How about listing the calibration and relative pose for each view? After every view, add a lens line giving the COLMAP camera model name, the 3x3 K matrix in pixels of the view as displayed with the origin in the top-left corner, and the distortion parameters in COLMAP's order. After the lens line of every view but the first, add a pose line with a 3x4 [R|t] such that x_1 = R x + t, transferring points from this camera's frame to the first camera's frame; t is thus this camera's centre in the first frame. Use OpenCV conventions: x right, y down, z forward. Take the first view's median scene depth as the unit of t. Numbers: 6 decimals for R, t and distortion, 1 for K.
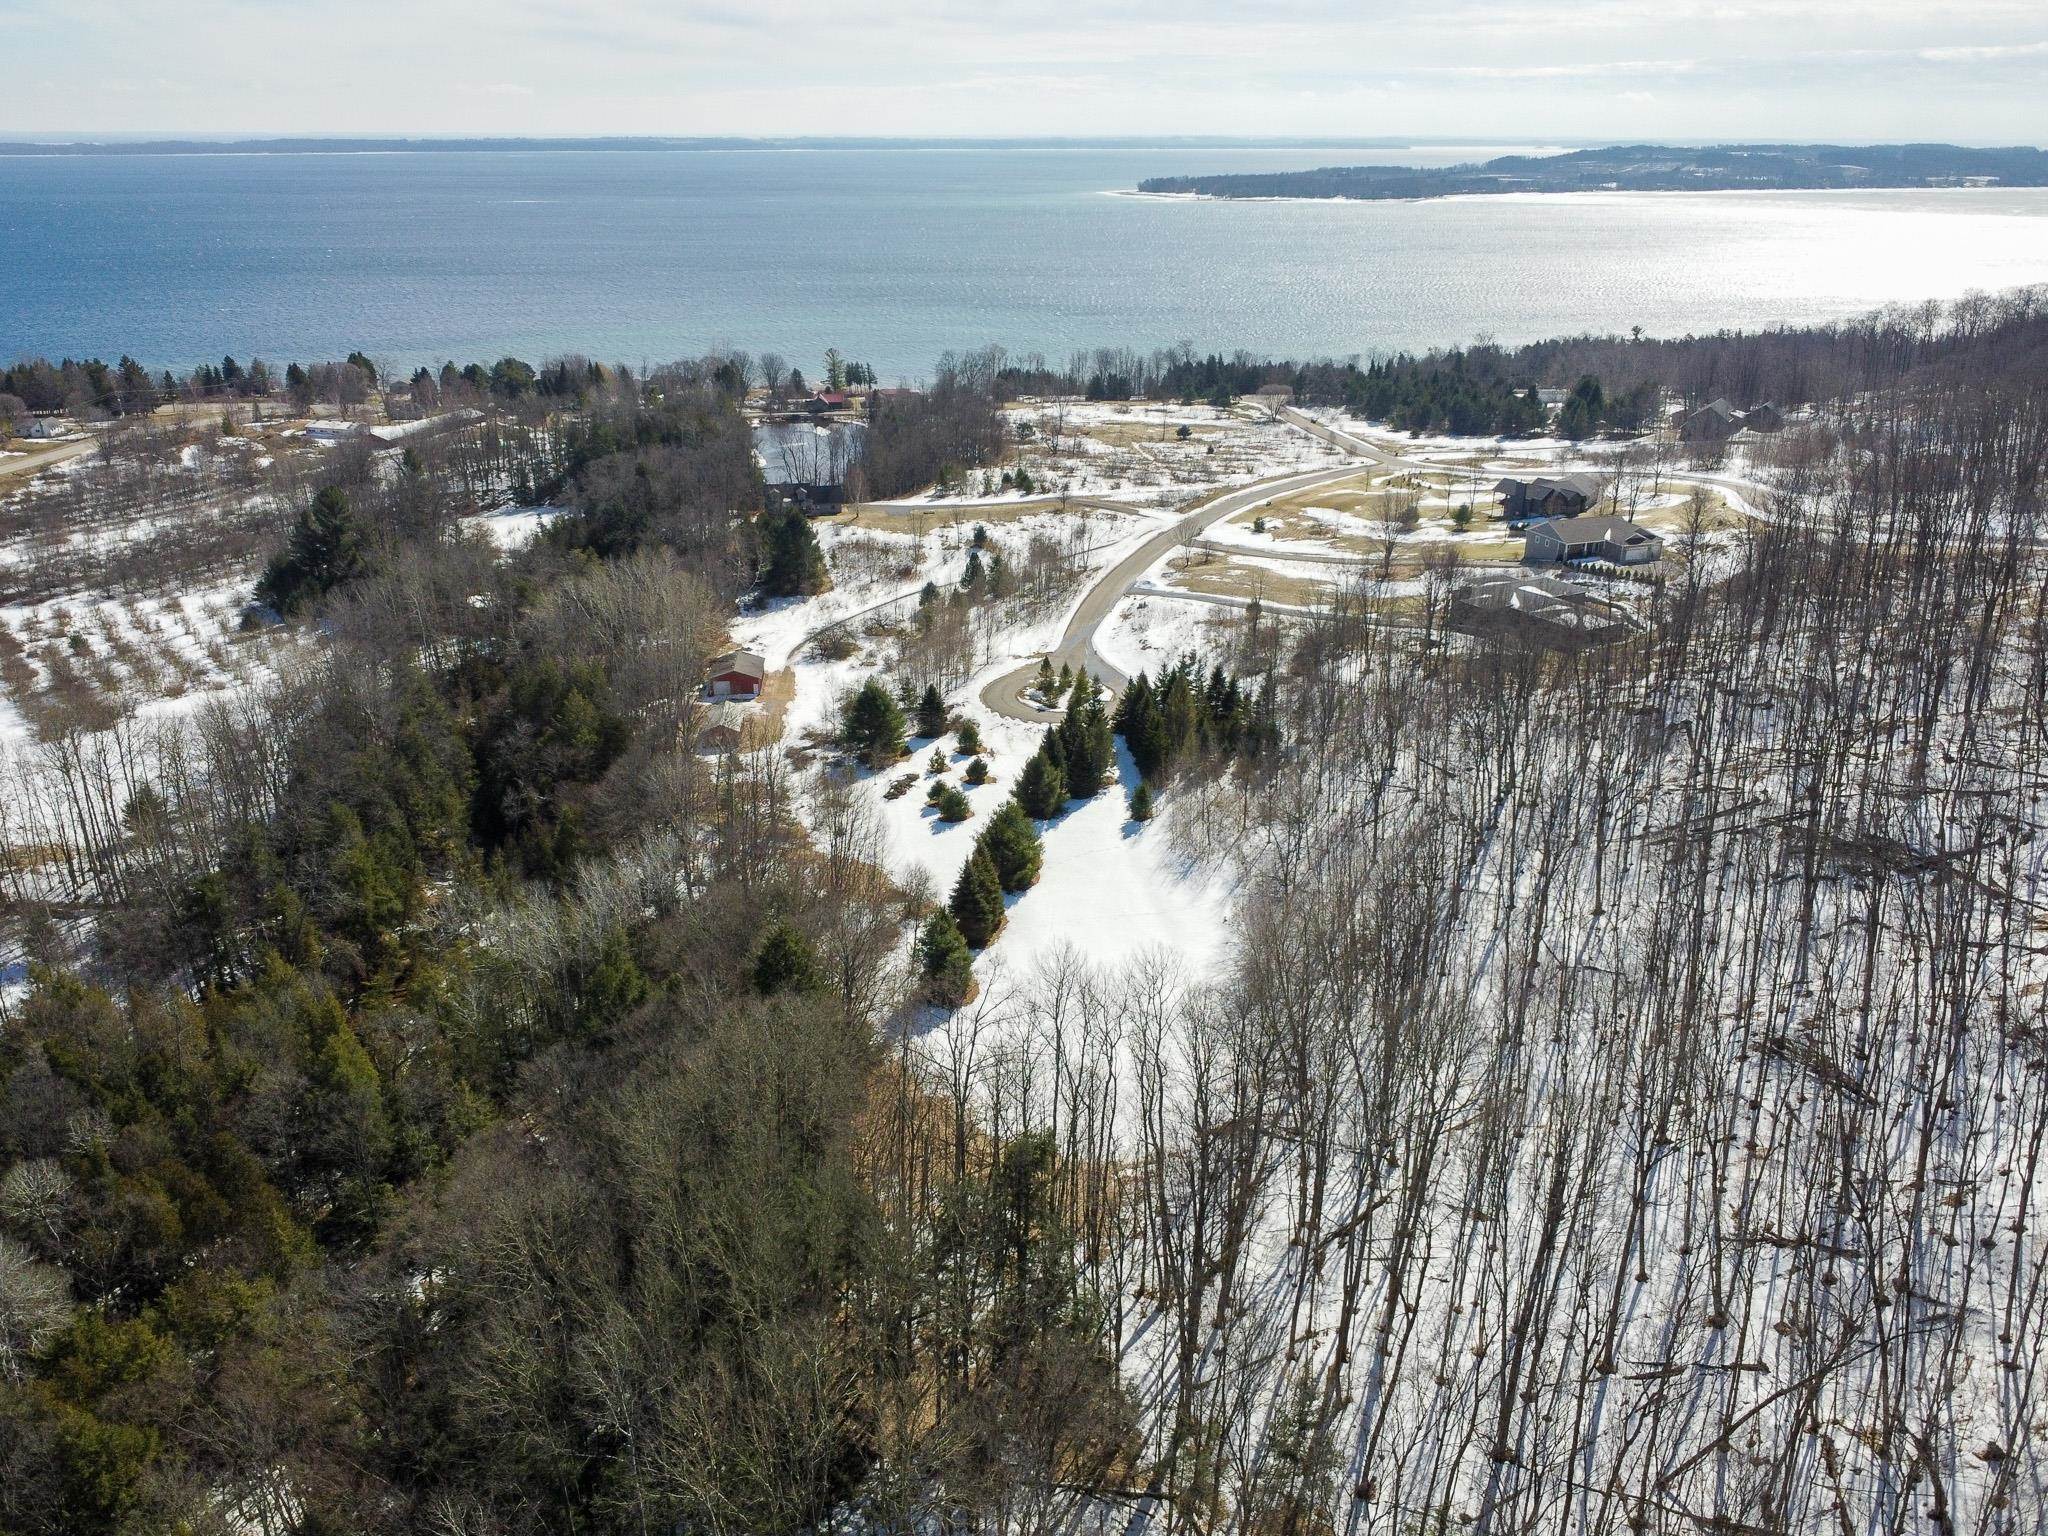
lens RADIAL K [[1602.8, 0, 1024.0], [0, 1602.8, 768.0], [0, 0, 1]] dist [0.004113, 0.000595]
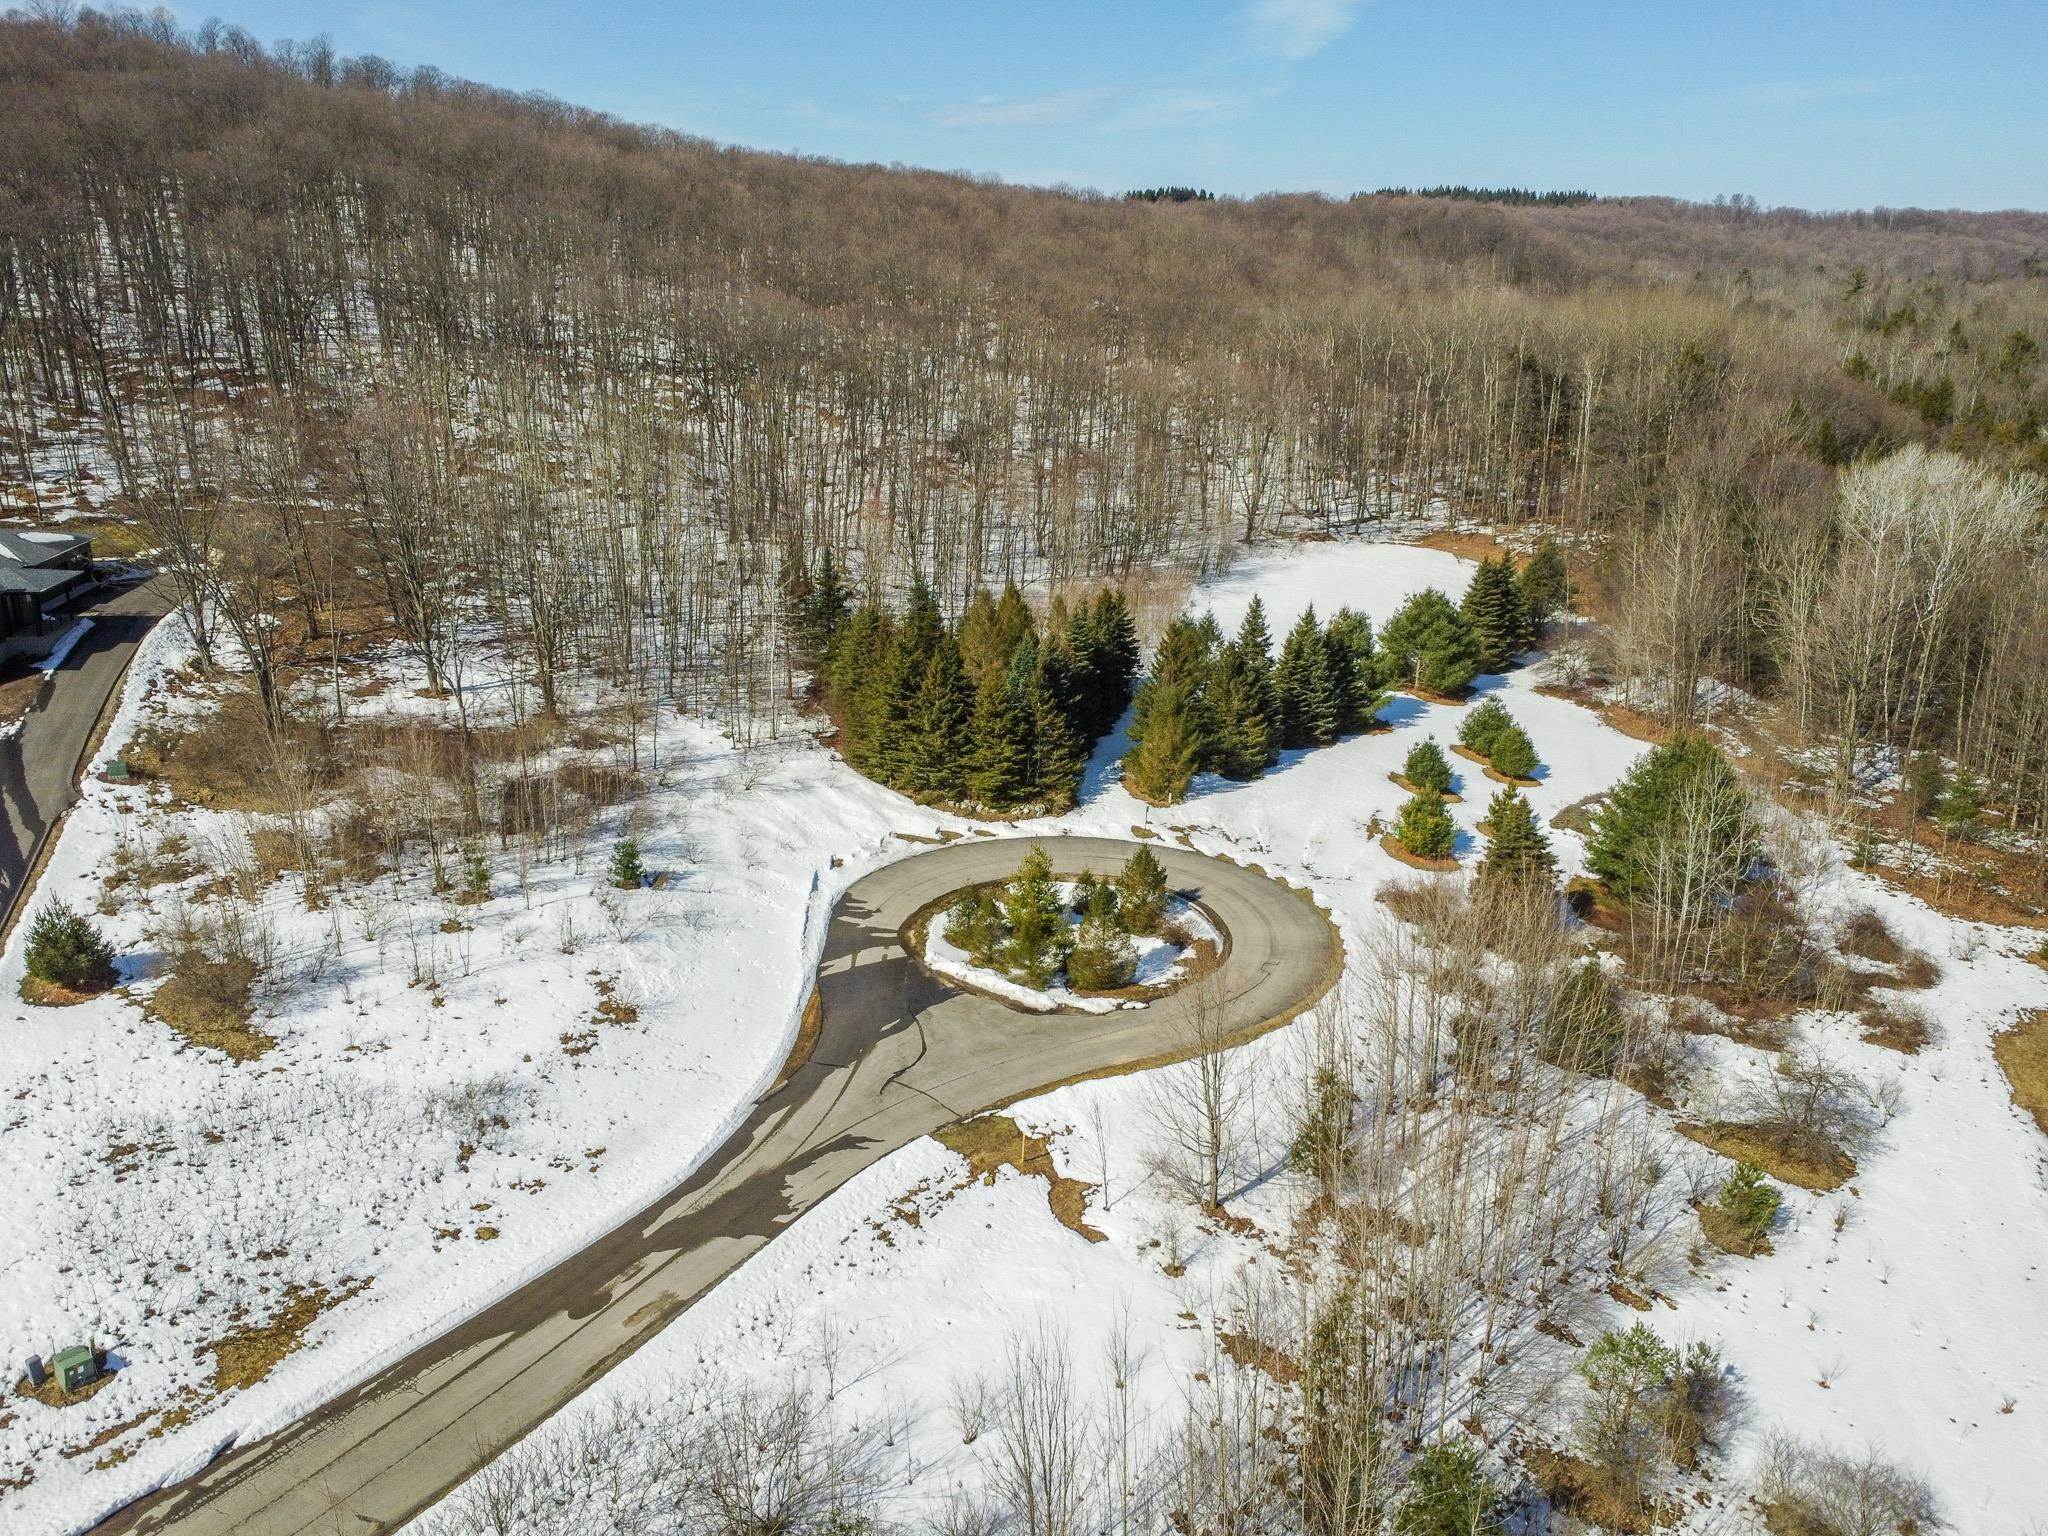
lens RADIAL K [[1540.5, 0, 1017.8], [0, 1540.5, 737.6], [0, 0, 1]] dist [0.003514, -0.007114]
pose [[-0.922877, -0.130802, 0.362200, -0.048639], [0.129923, 0.779644, 0.612597, -0.183073], [-0.362516, 0.612410, -0.702522, 0.814136]]
